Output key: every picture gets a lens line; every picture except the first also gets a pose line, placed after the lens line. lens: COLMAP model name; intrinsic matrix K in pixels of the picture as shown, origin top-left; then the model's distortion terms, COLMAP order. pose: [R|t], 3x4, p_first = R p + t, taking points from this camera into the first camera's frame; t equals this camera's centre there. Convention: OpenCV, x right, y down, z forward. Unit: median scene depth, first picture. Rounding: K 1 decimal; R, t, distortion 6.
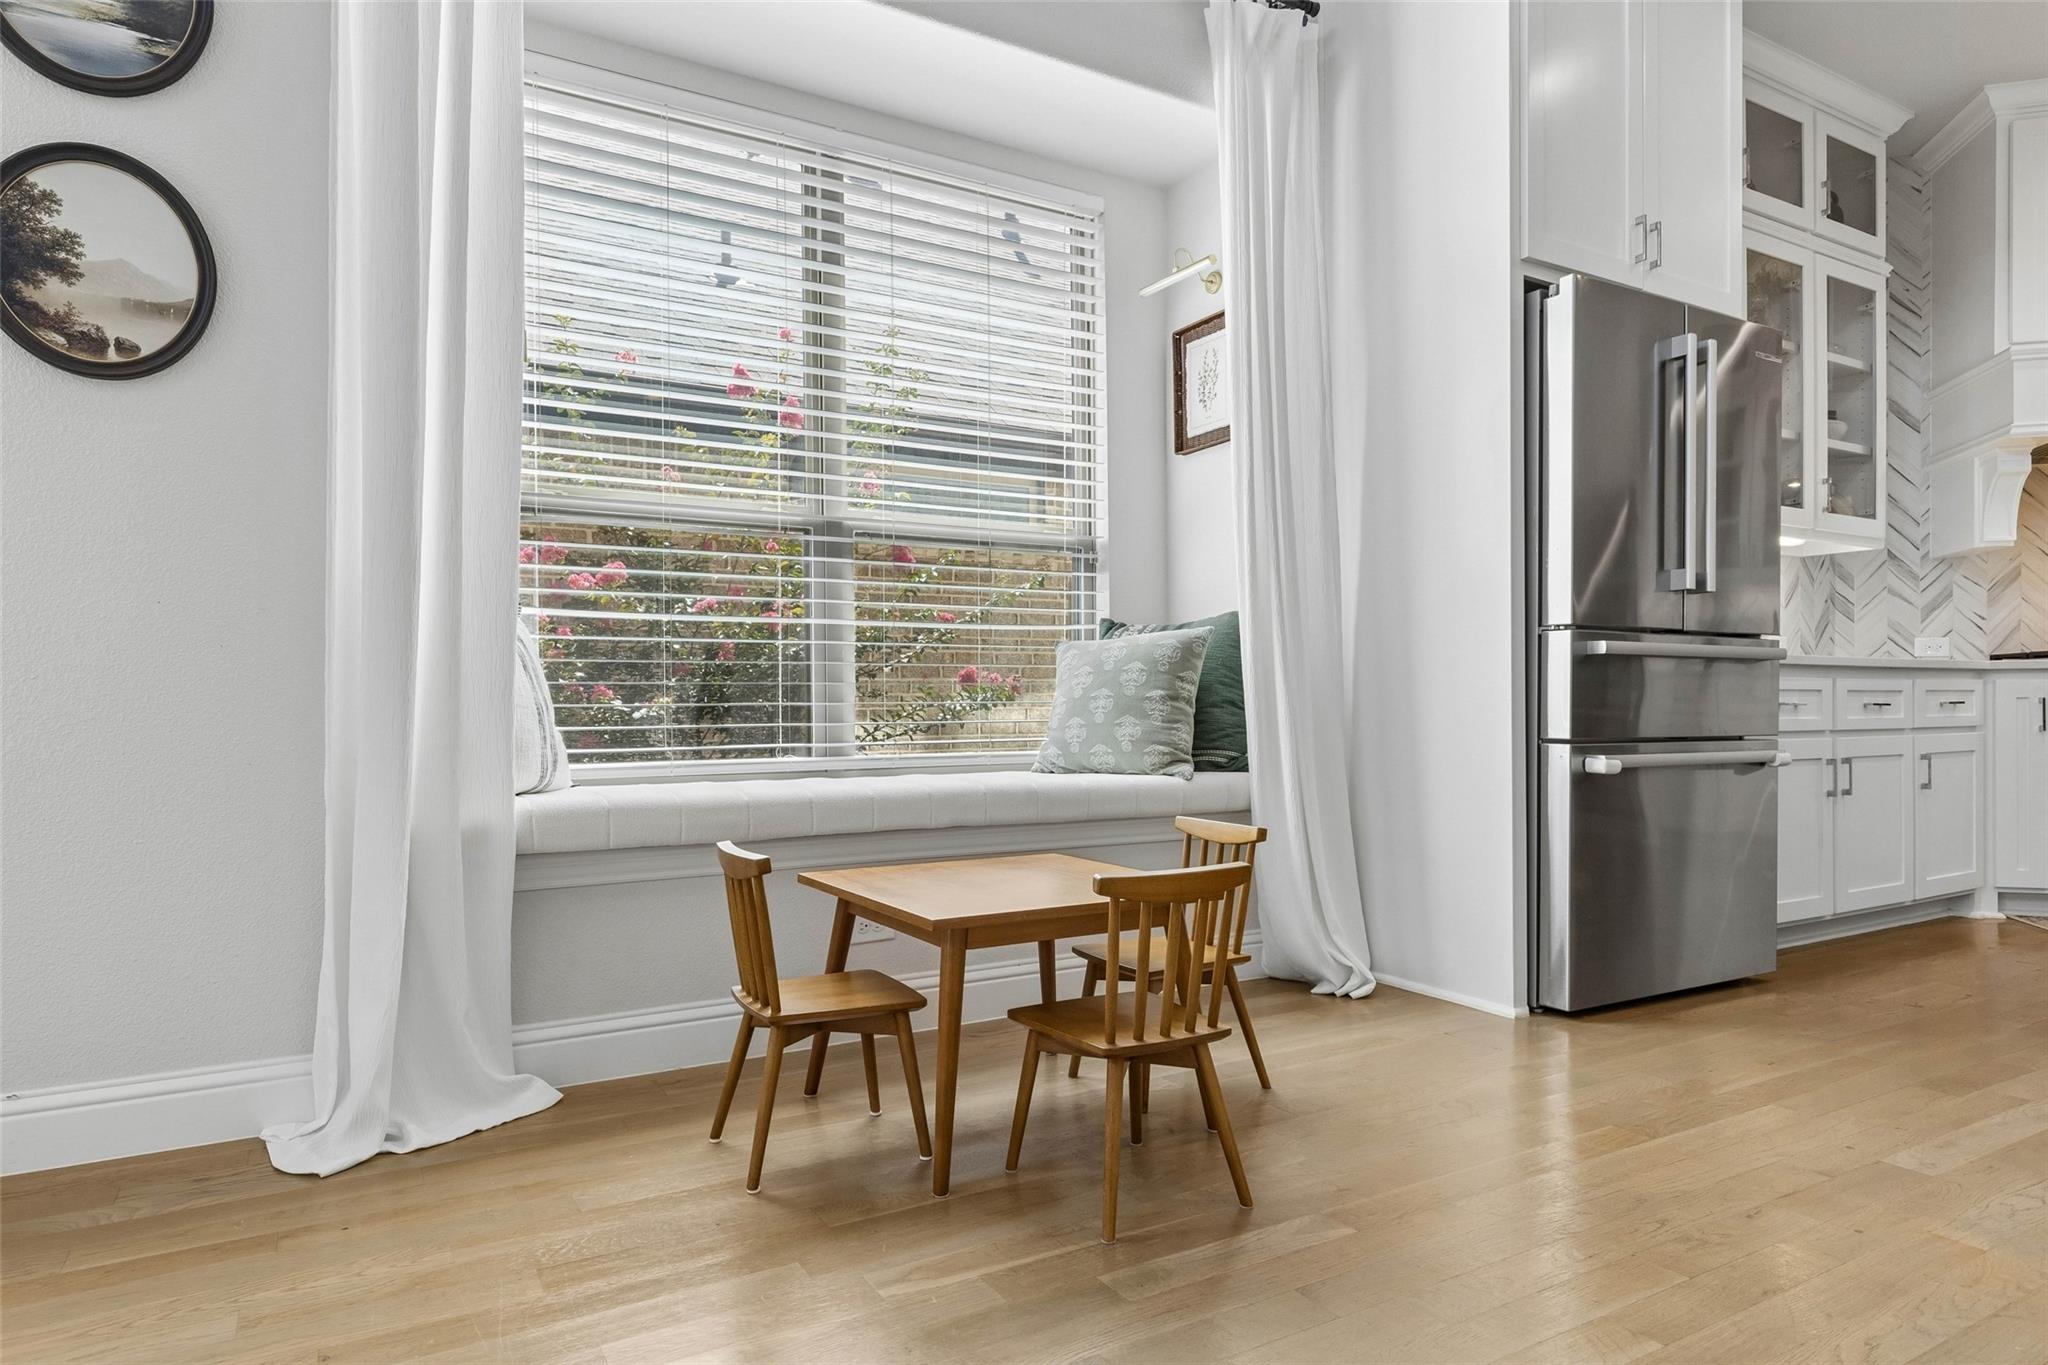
lens RADIAL K [[1225.0, 0, 1011.9], [0, 1225.0, 698.6], [0, 0, 1]] dist [0.020060, 0.000704]
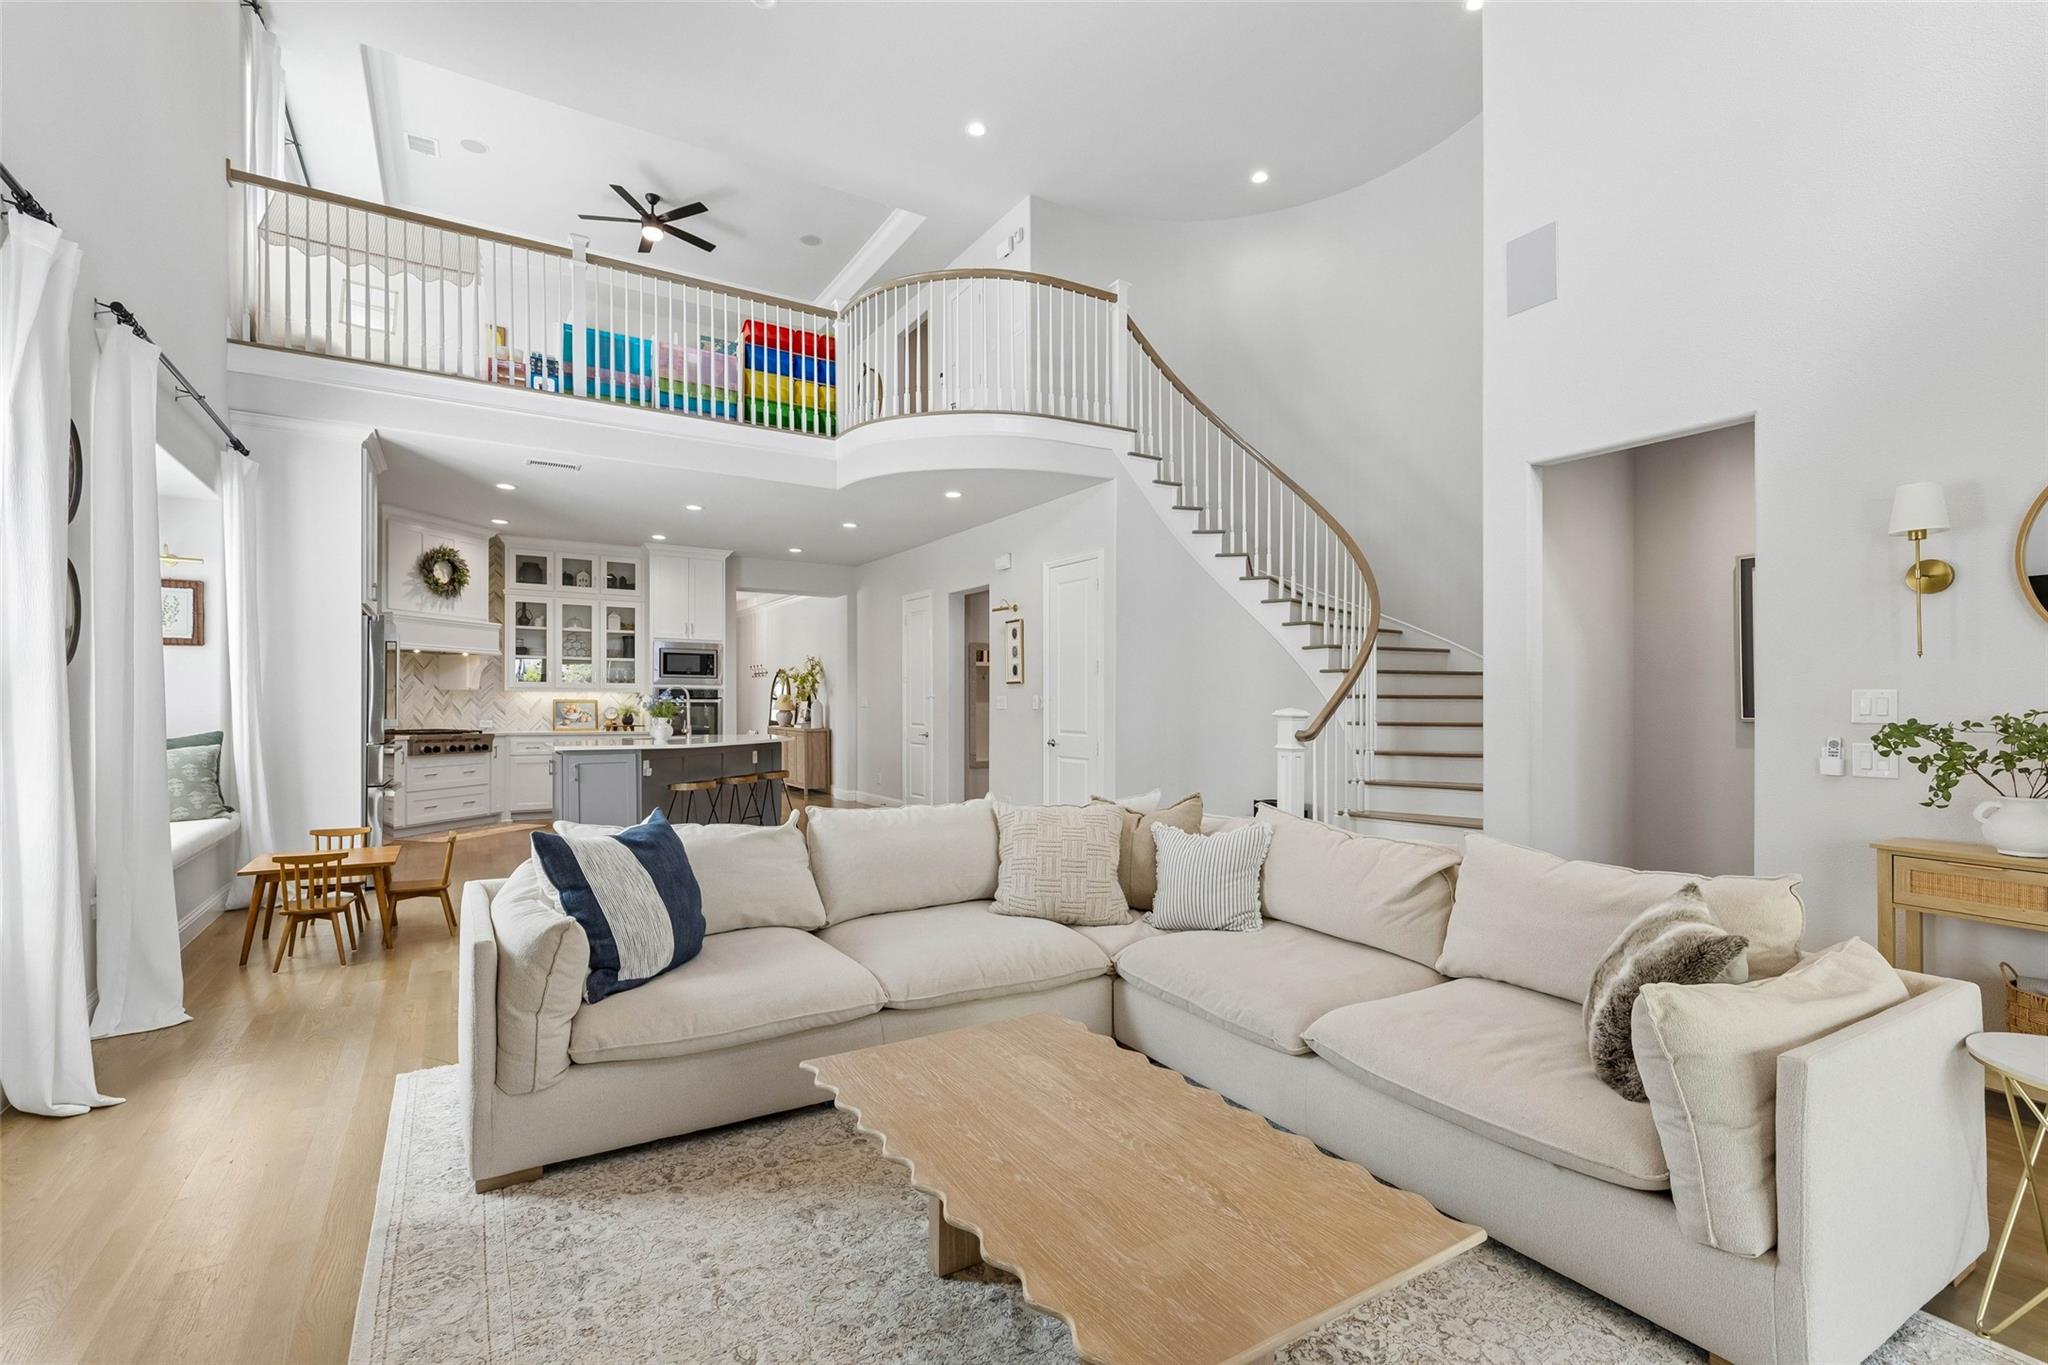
lens RADIAL K [[924.3, 0, 1009.6], [0, 924.3, 699.1], [0, 0, 1]] dist [0.005563, 0.000775]
pose [[0.008168, 0.009494, 0.999922, -1.402160], [-0.004674, 0.999944, -0.009456, -0.127167], [-0.999956, -0.004597, 0.008212, -0.352816]]
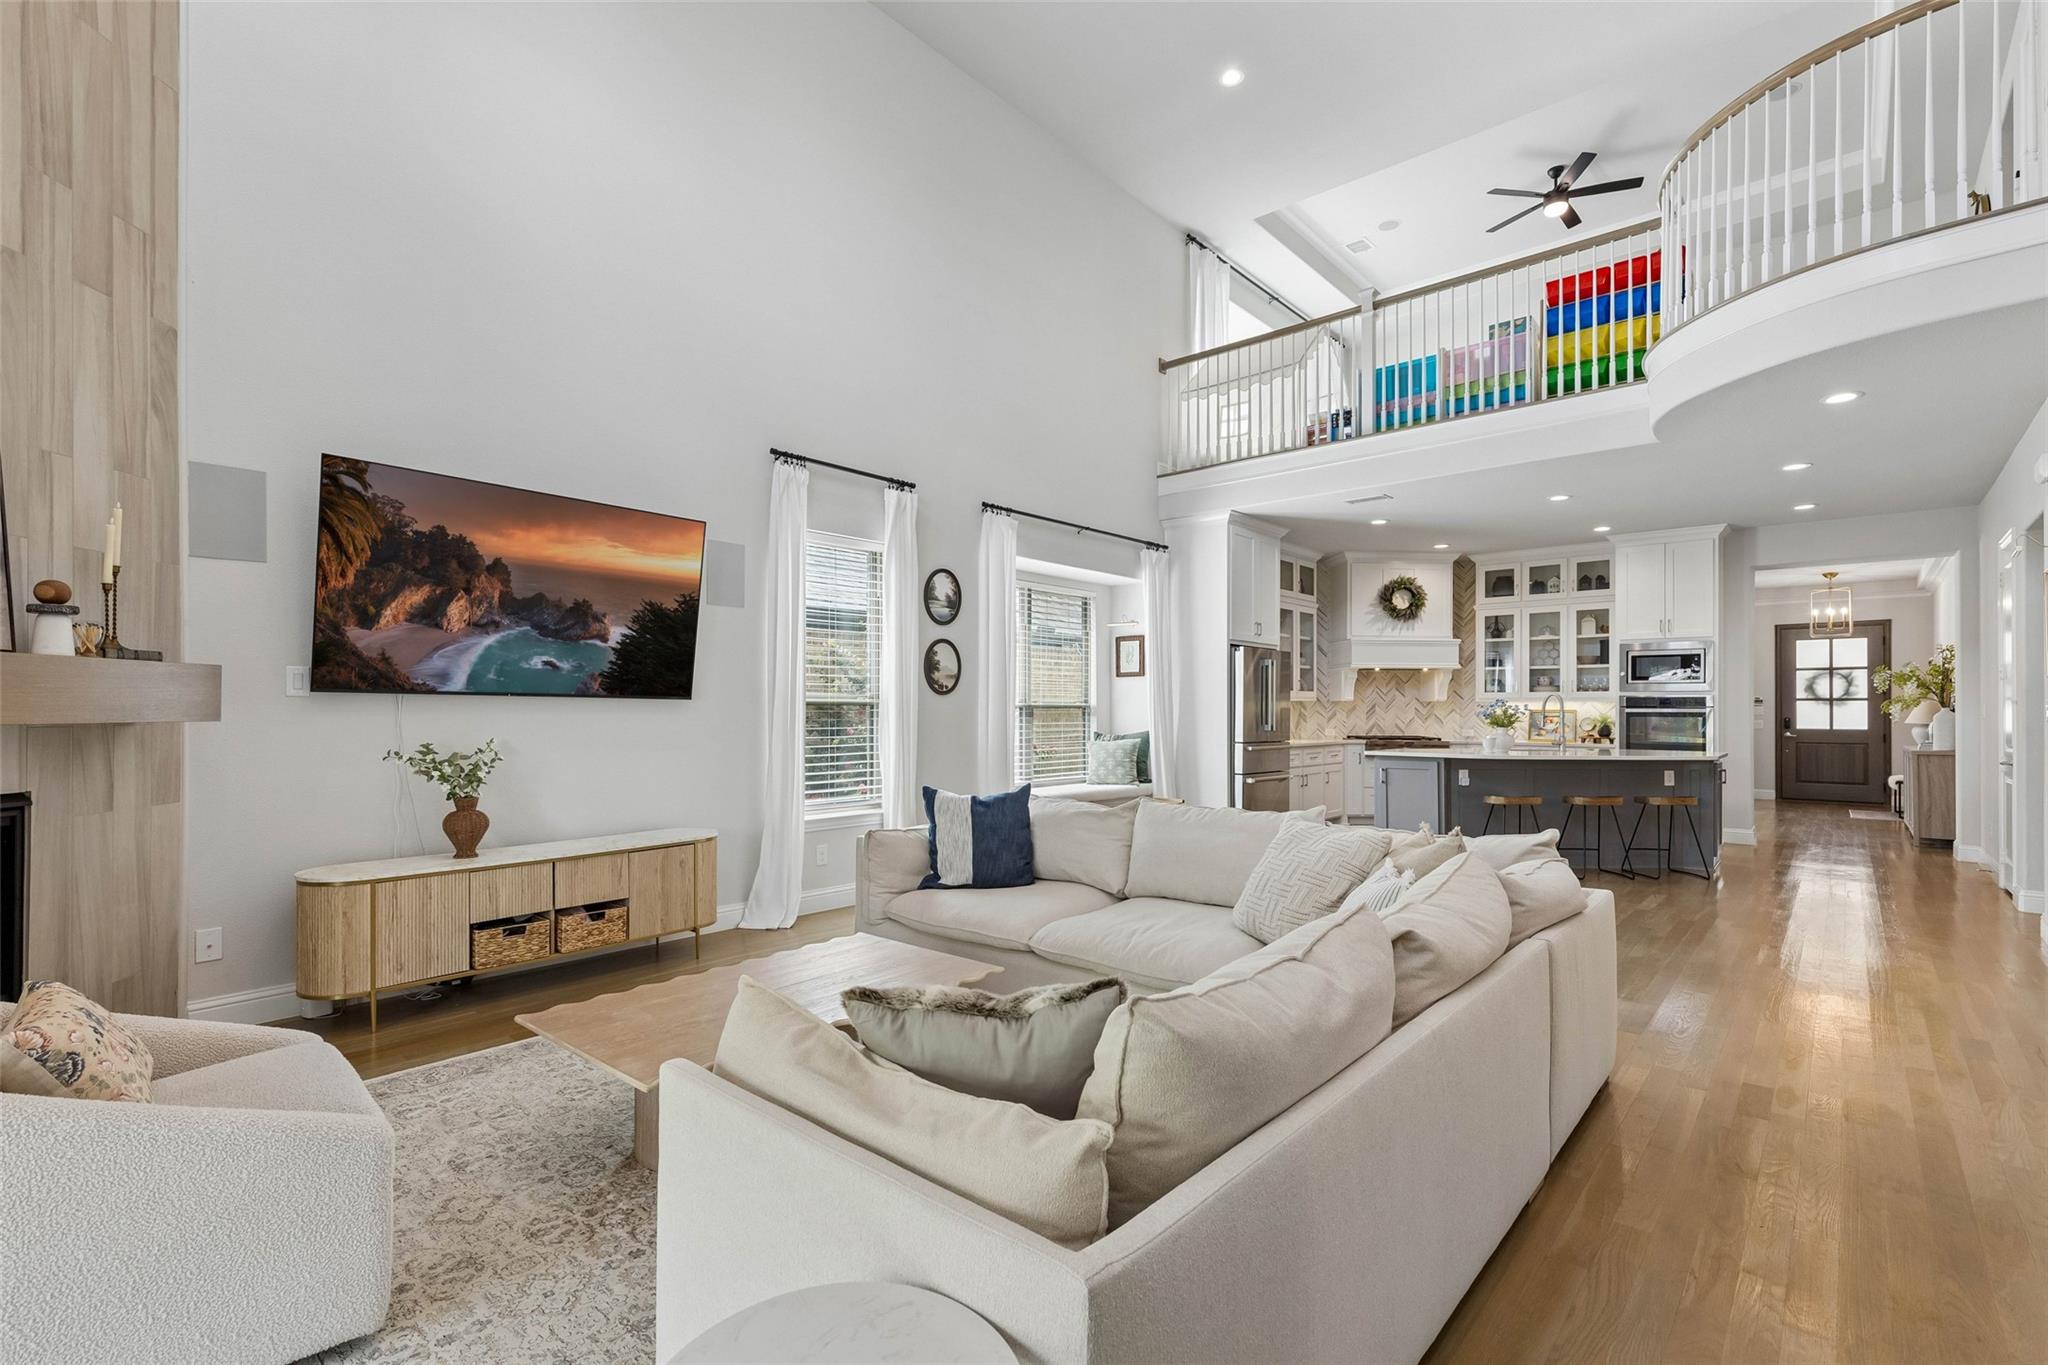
lens RADIAL K [[924.3, 0, 1004.6], [0, 924.3, 714.1], [0, 0, 1]] dist [0.005563, 0.000775]
pose [[0.957593, 0.005746, 0.288067, -0.892542], [-0.006293, 0.999980, 0.000975, -0.124726], [-0.288055, -0.002746, 0.957610, -1.248733]]
